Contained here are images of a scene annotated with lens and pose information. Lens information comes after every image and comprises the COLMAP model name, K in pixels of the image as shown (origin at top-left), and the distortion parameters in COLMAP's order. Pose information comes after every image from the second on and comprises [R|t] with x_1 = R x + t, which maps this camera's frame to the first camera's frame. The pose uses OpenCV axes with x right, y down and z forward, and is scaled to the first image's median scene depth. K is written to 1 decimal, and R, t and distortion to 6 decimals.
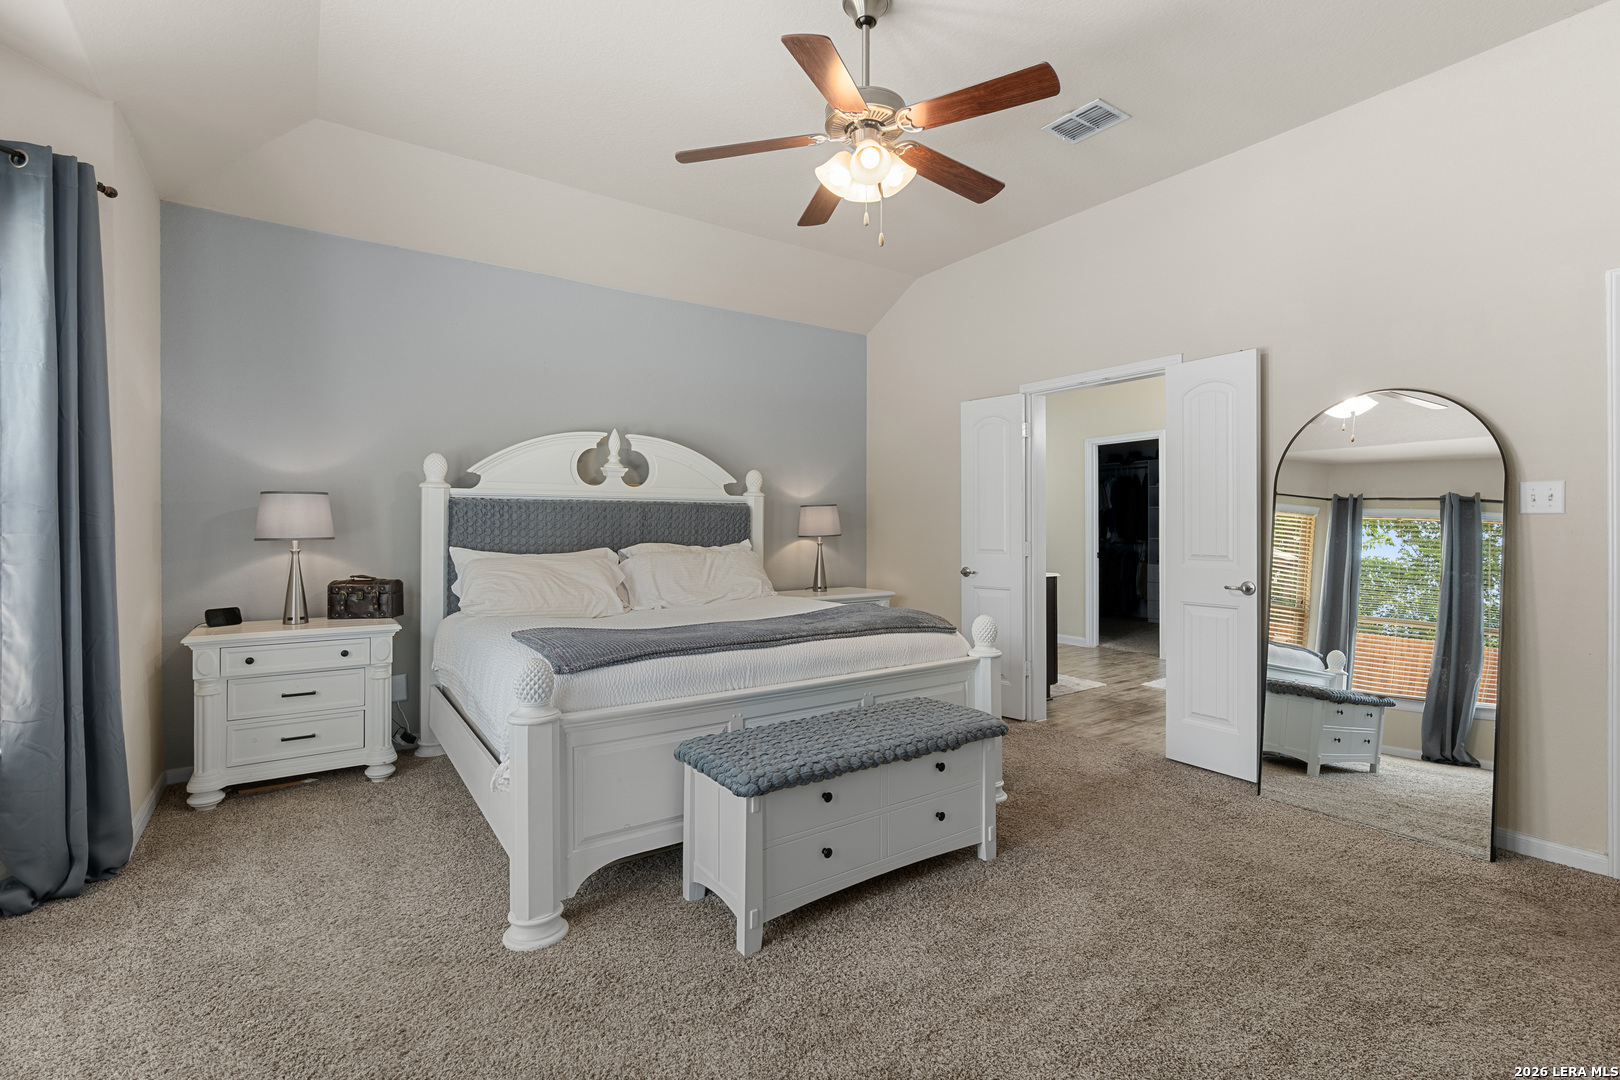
lens RADIAL K [[738.2, 0, 808.2], [0, 738.2, 532.7], [0, 0, 1]] dist [-0.009144, 0.004344]
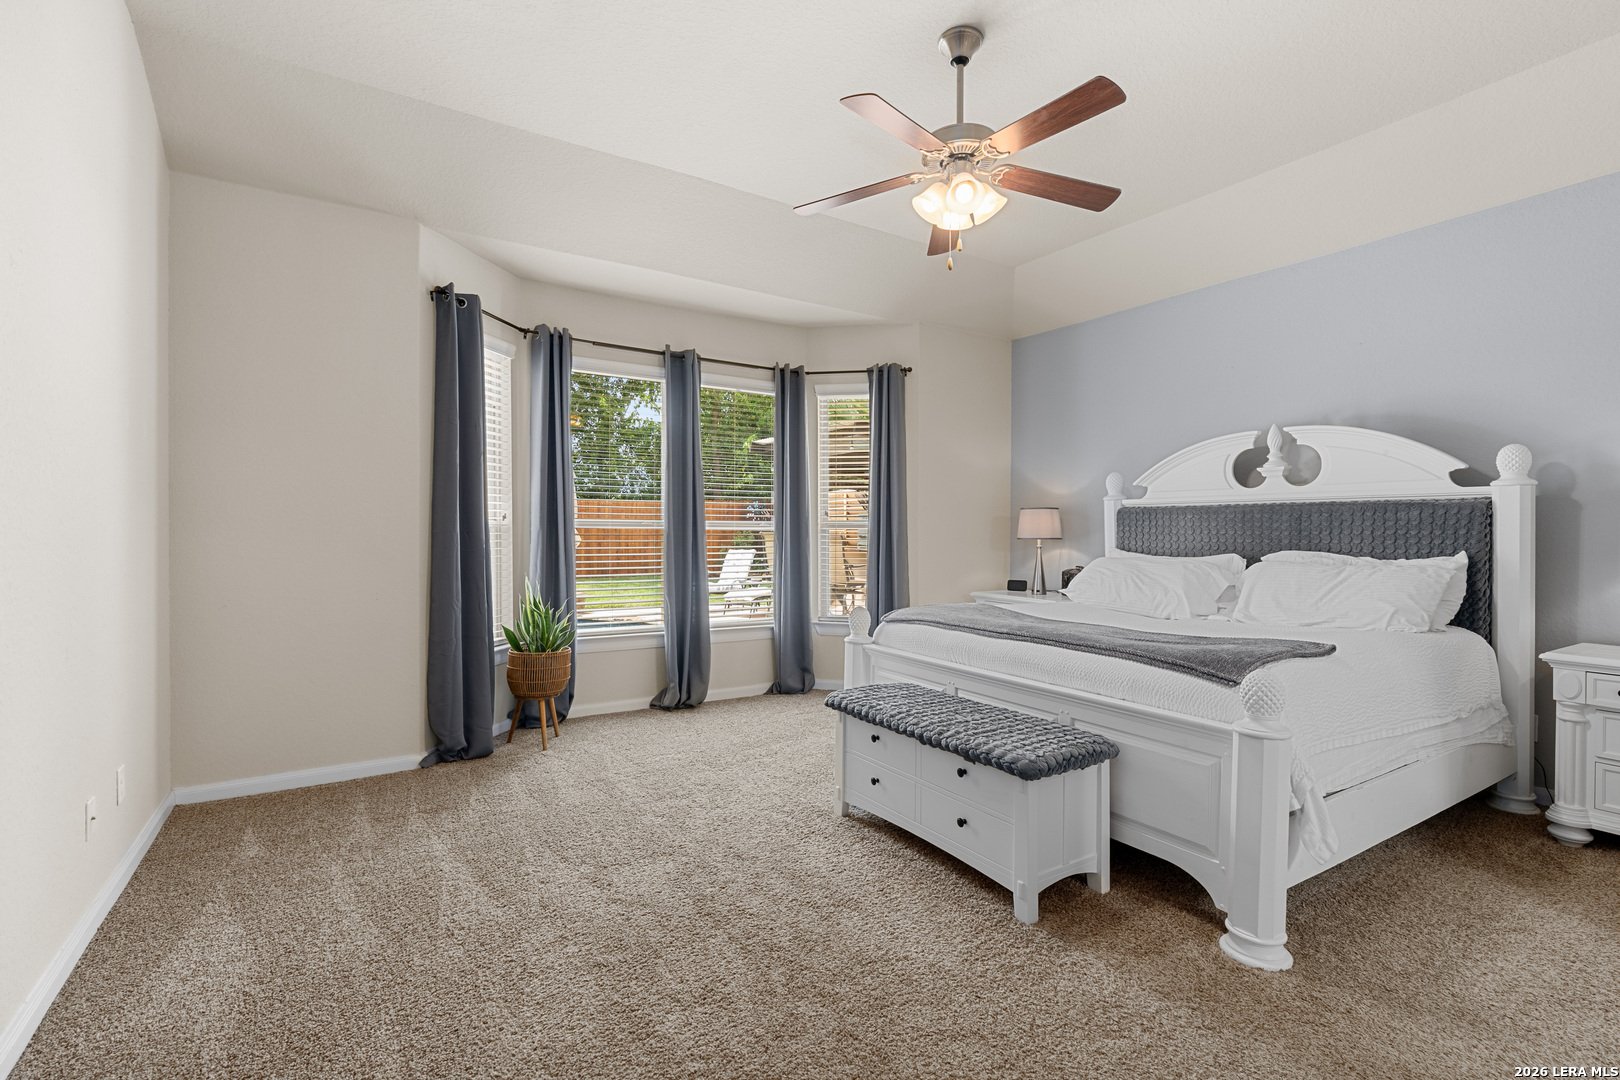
lens RADIAL K [[738.2, 0, 809.2], [0, 738.2, 538.1], [0, 0, 1]] dist [-0.009144, 0.004344]
pose [[-0.038778, 0.010129, -0.999196, 0.673966], [-0.015440, 0.999823, 0.010735, -0.001601], [0.999129, 0.015844, -0.038615, 0.478551]]
